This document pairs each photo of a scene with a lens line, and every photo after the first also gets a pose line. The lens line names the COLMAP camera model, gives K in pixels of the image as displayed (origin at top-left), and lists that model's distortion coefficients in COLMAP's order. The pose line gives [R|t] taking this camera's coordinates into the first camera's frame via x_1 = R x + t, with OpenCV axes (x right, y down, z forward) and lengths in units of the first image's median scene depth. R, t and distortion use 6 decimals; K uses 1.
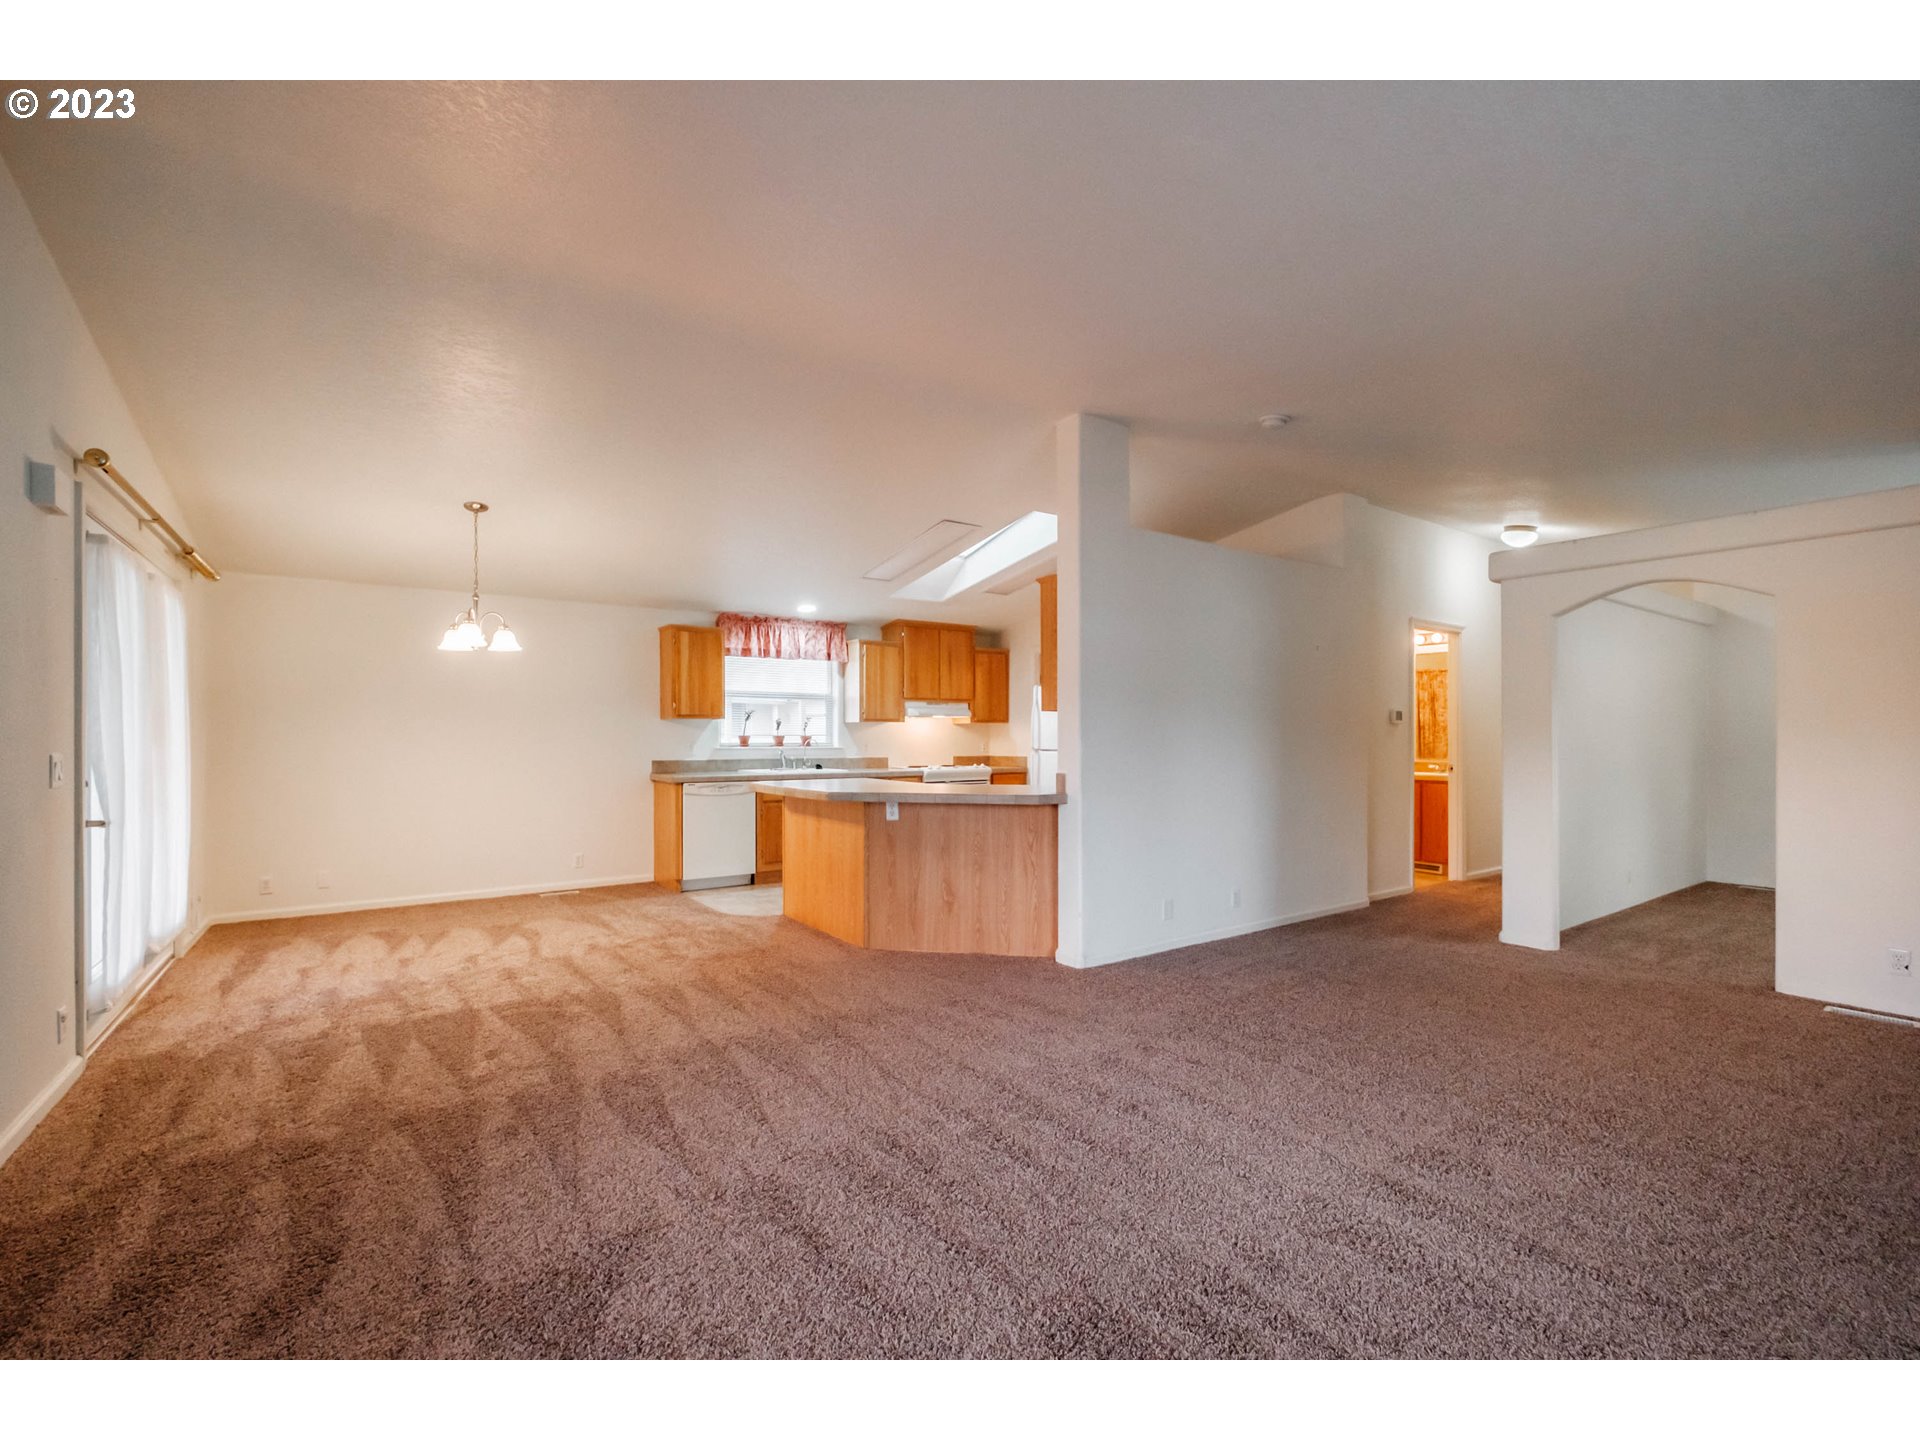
lens RADIAL K [[837.6, 0, 959.8], [0, 837.6, 735.3], [0, 0, 1]] dist [0.001838, 0.000868]
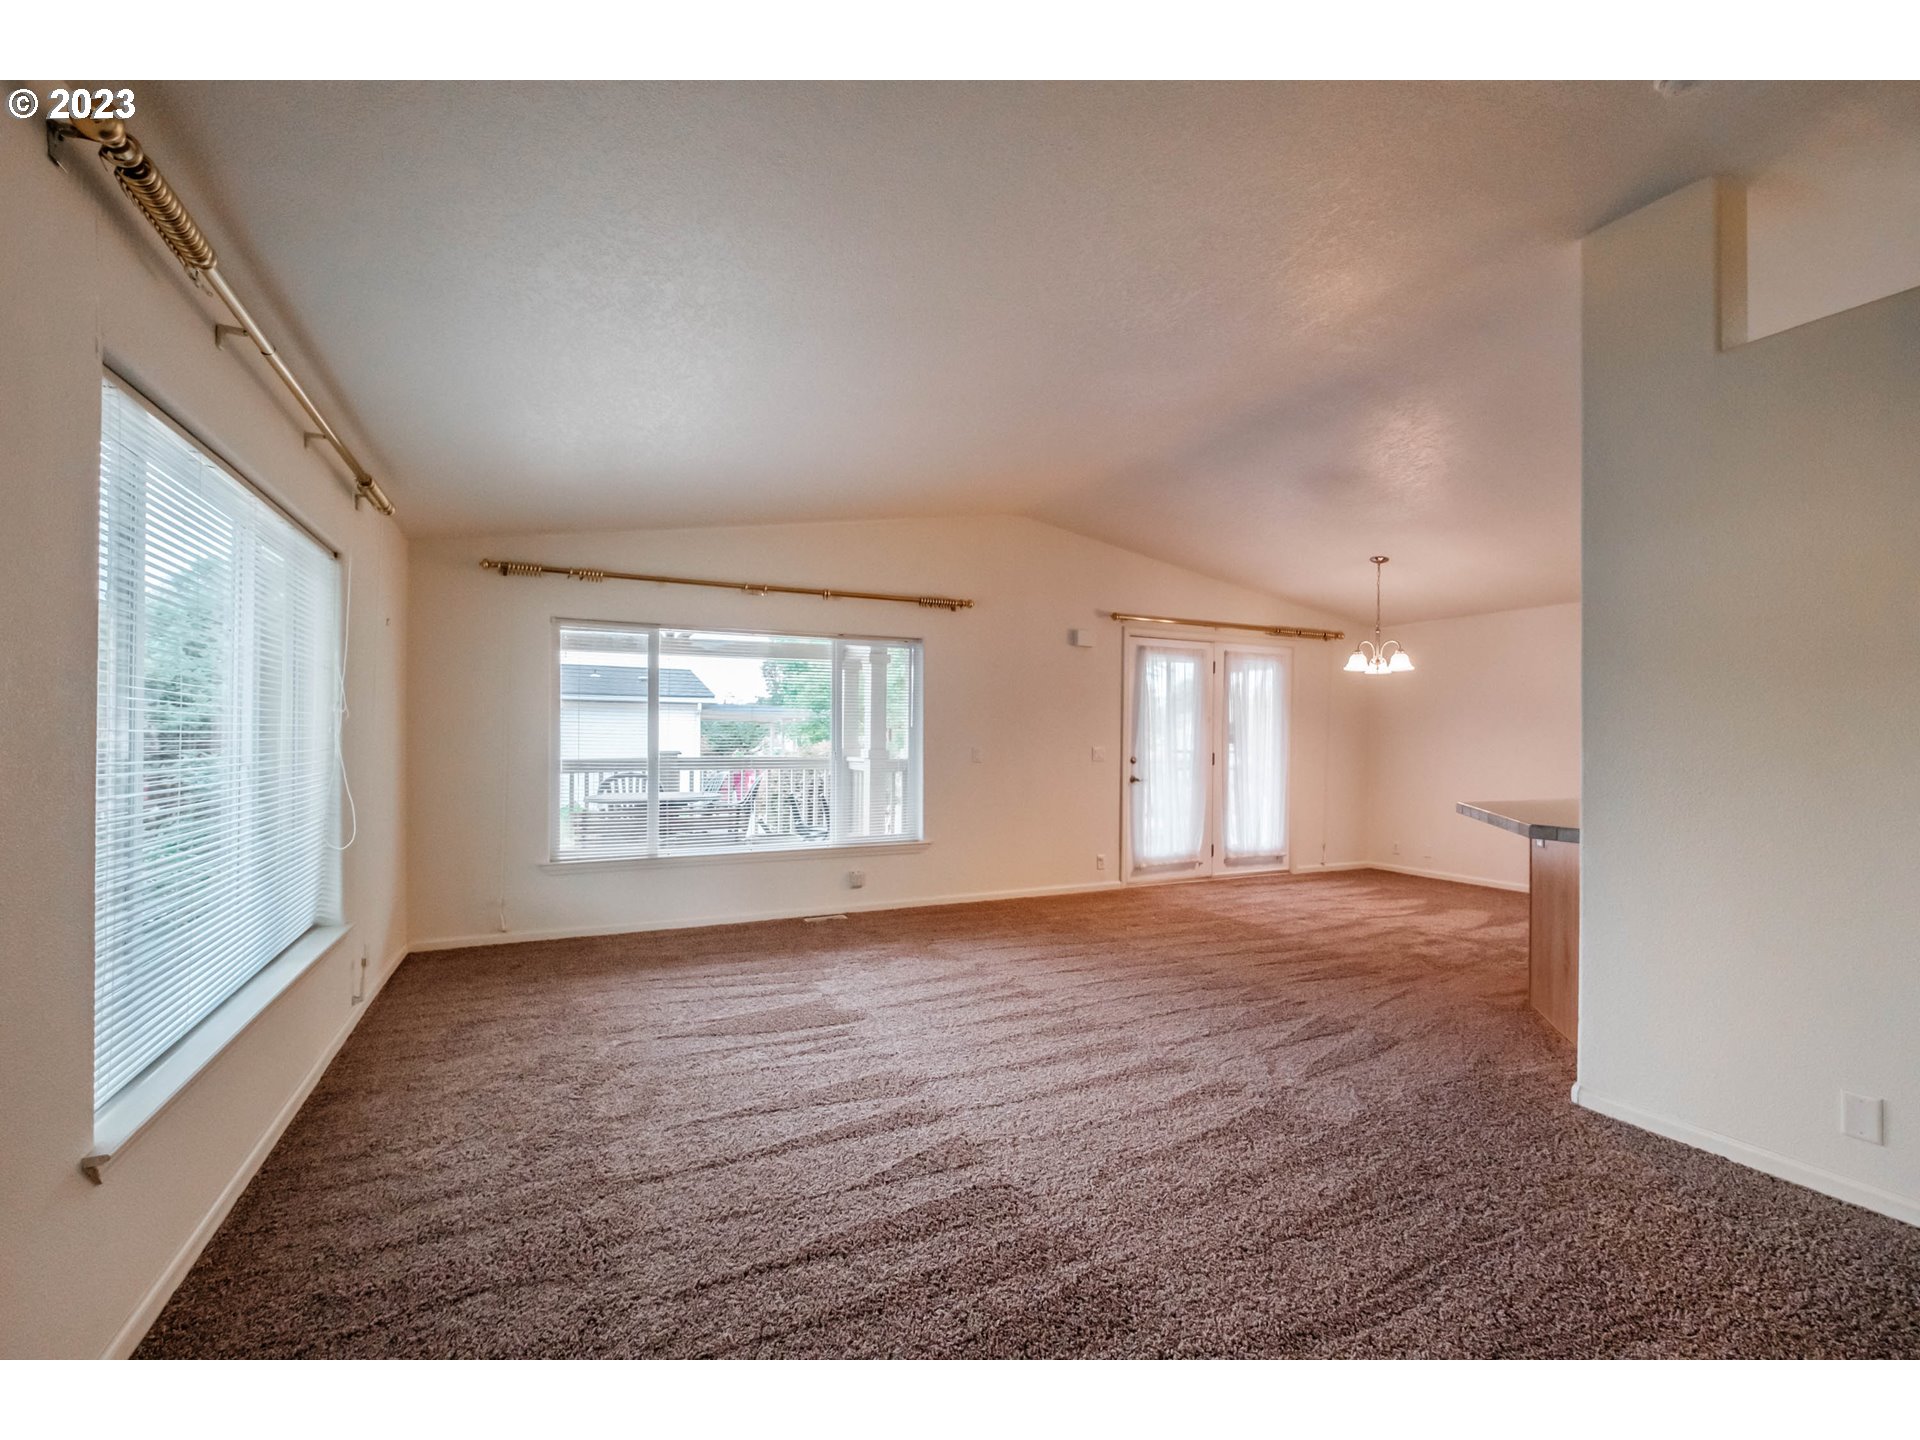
lens RADIAL K [[837.6, 0, 959.8], [0, 837.6, 735.3], [0, 0, 1]] dist [0.001838, 0.000868]
pose [[-0.152789, -0.003510, -0.988253, 0.489449], [-0.007108, 0.999972, -0.002453, 0.001129], [0.988233, 0.006650, -0.152809, 0.365804]]
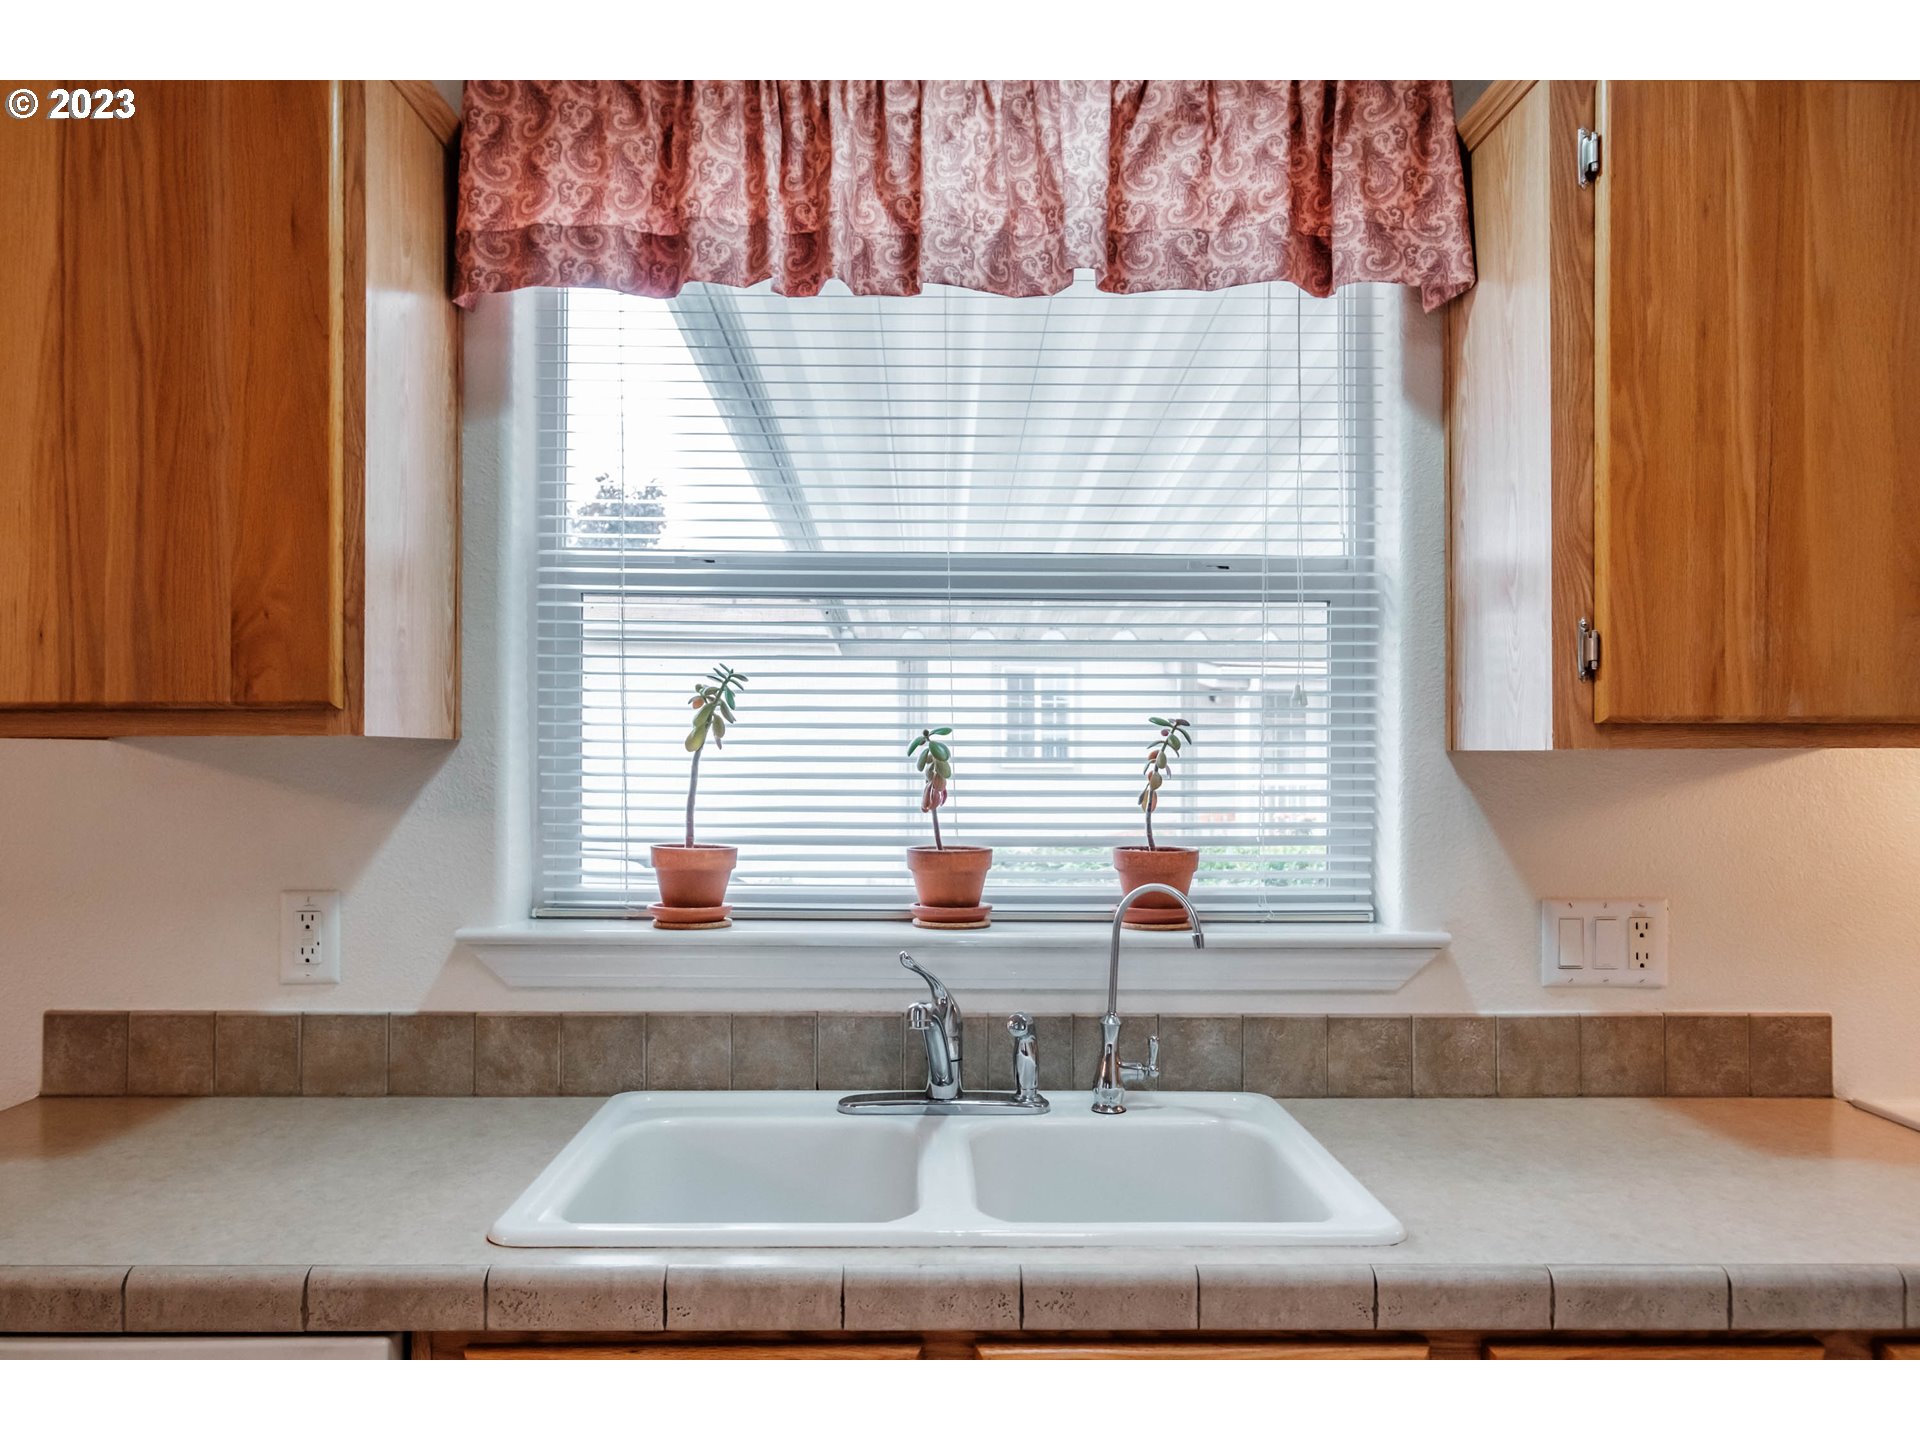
lens RADIAL K [[1473.7, 0, 919.3], [0, 1473.7, 745.5], [0, 0, 1]] dist [-0.001552, -0.001927]
pose [[0.816992, -0.005784, -0.576620, -0.077143], [-0.002586, 0.999903, -0.013693, -0.013762], [0.576643, 0.012678, 0.816898, 0.812148]]
